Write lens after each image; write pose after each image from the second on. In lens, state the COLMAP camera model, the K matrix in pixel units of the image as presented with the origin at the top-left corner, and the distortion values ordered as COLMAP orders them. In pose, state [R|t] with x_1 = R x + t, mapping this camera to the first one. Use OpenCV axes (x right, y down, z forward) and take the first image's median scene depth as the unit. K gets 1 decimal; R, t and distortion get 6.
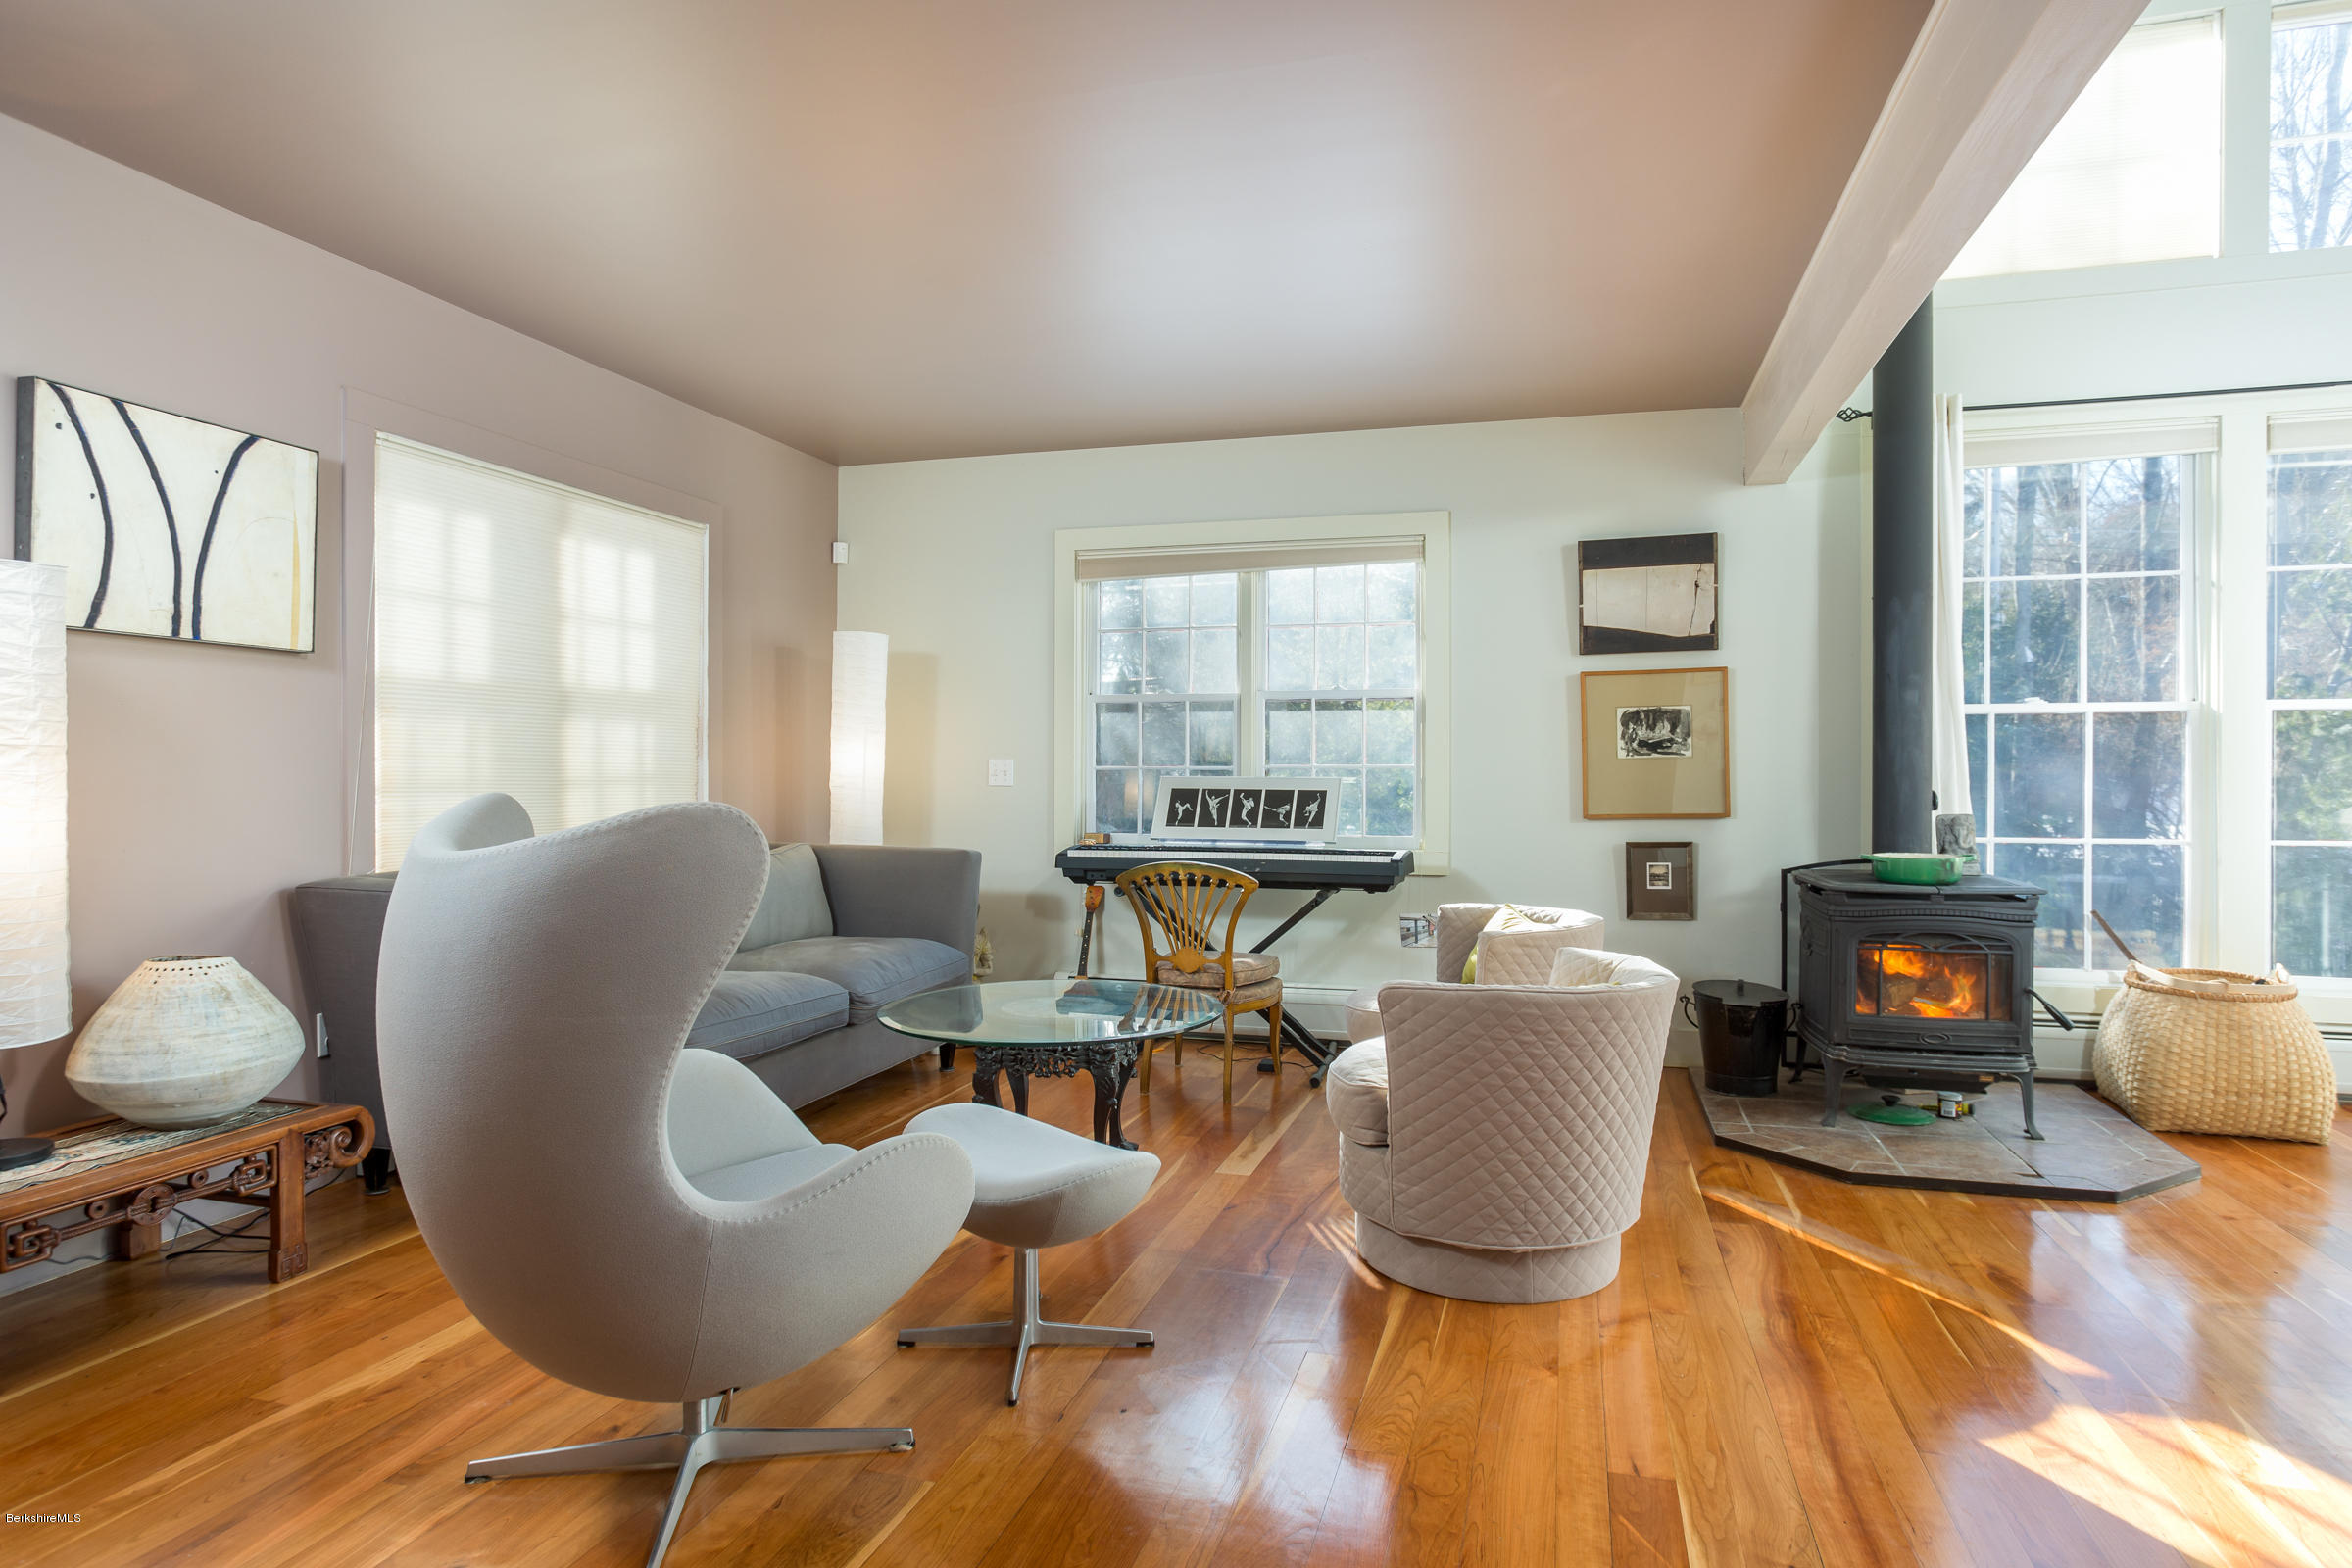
lens RADIAL K [[1360.6, 0, 1173.3], [0, 1360.6, 783.2], [0, 0, 1]] dist [-0.006325, 0.003755]
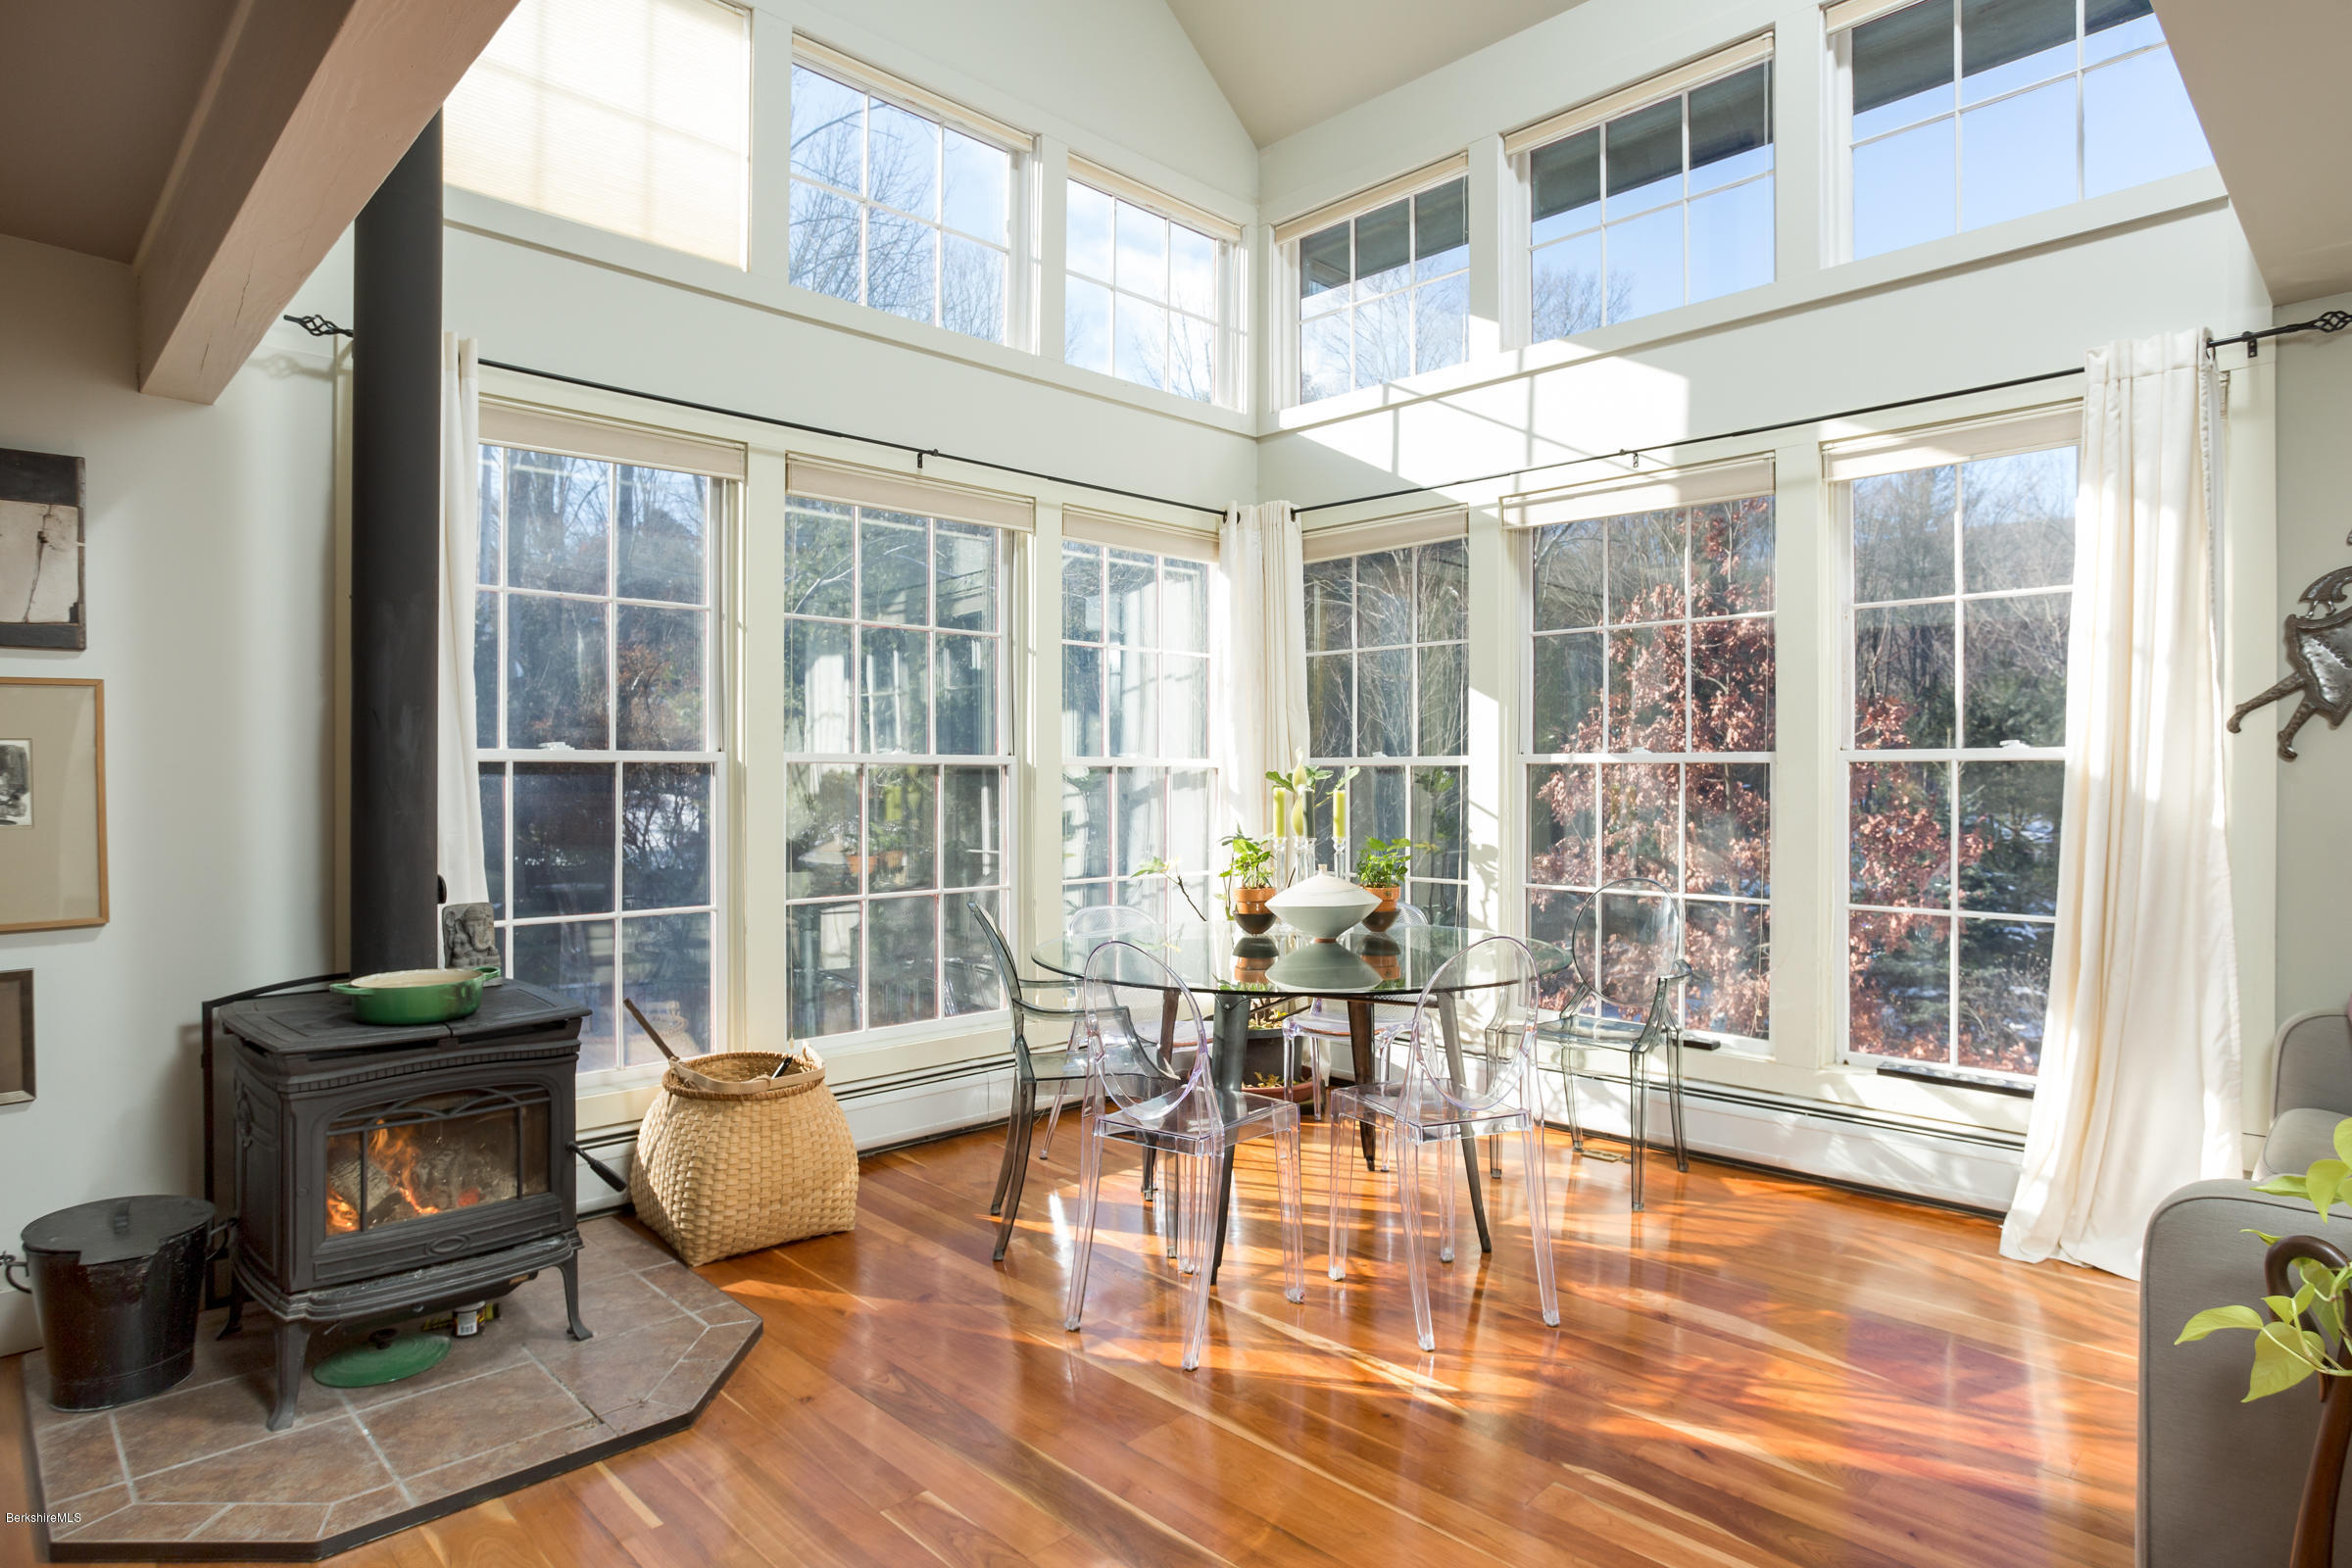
lens RADIAL K [[1286.7, 0, 1179.9], [0, 1286.7, 786.5], [0, 0, 1]] dist [-0.027331, 0.005167]
pose [[0.498256, -0.003453, 0.867023, 0.164326], [-0.003192, 0.999978, 0.005817, -0.045043], [-0.867024, -0.005666, 0.498234, 0.313913]]
